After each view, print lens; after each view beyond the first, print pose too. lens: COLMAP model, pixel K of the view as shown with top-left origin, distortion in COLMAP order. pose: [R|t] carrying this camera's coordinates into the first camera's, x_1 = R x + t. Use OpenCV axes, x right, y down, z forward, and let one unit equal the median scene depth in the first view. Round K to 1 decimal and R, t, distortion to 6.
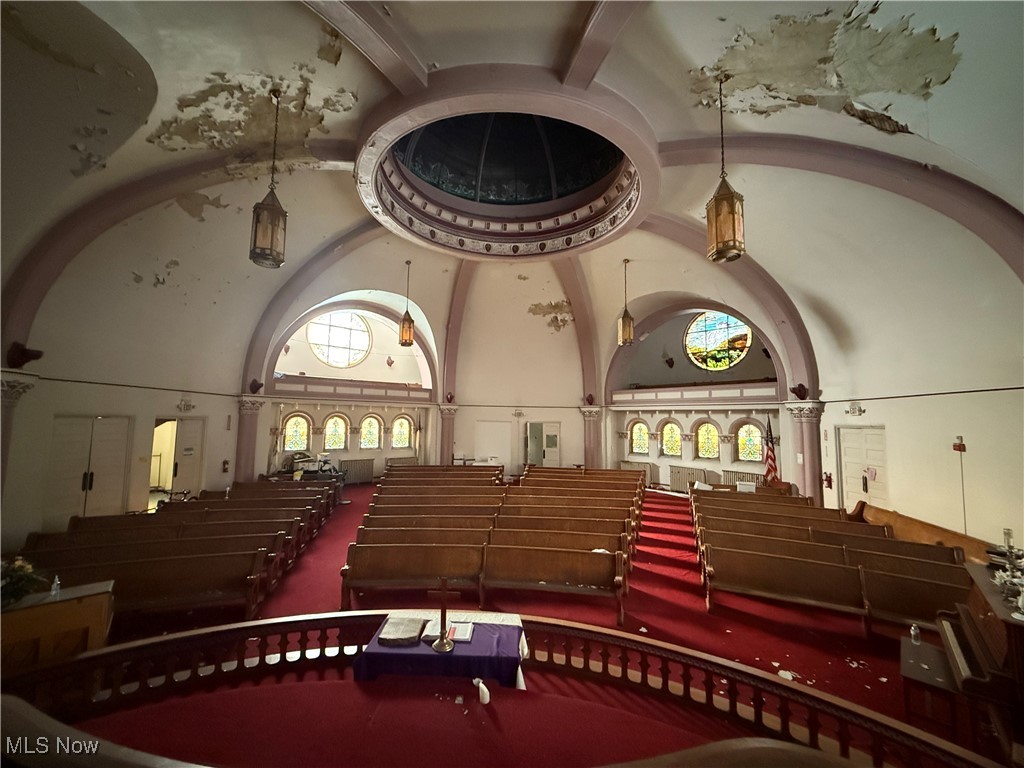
lens RADIAL K [[409.9, 0, 513.9], [0, 409.9, 388.0], [0, 0, 1]] dist [-0.000753, 0.000049]
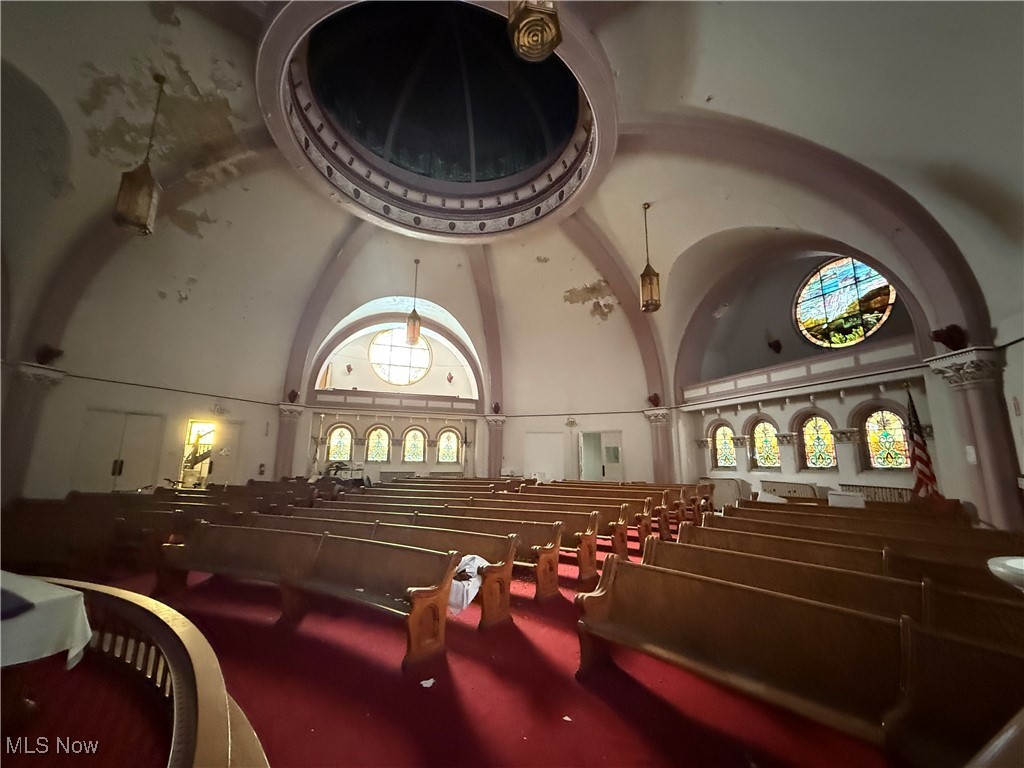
lens RADIAL K [[409.9, 0, 510.7], [0, 409.9, 385.8], [0, 0, 1]] dist [-0.000753, 0.000049]
pose [[0.926118, -0.072859, -0.370130, 0.249648], [0.032224, 0.992864, -0.114814, 0.092996], [0.375854, 0.094404, 0.921858, 0.181070]]
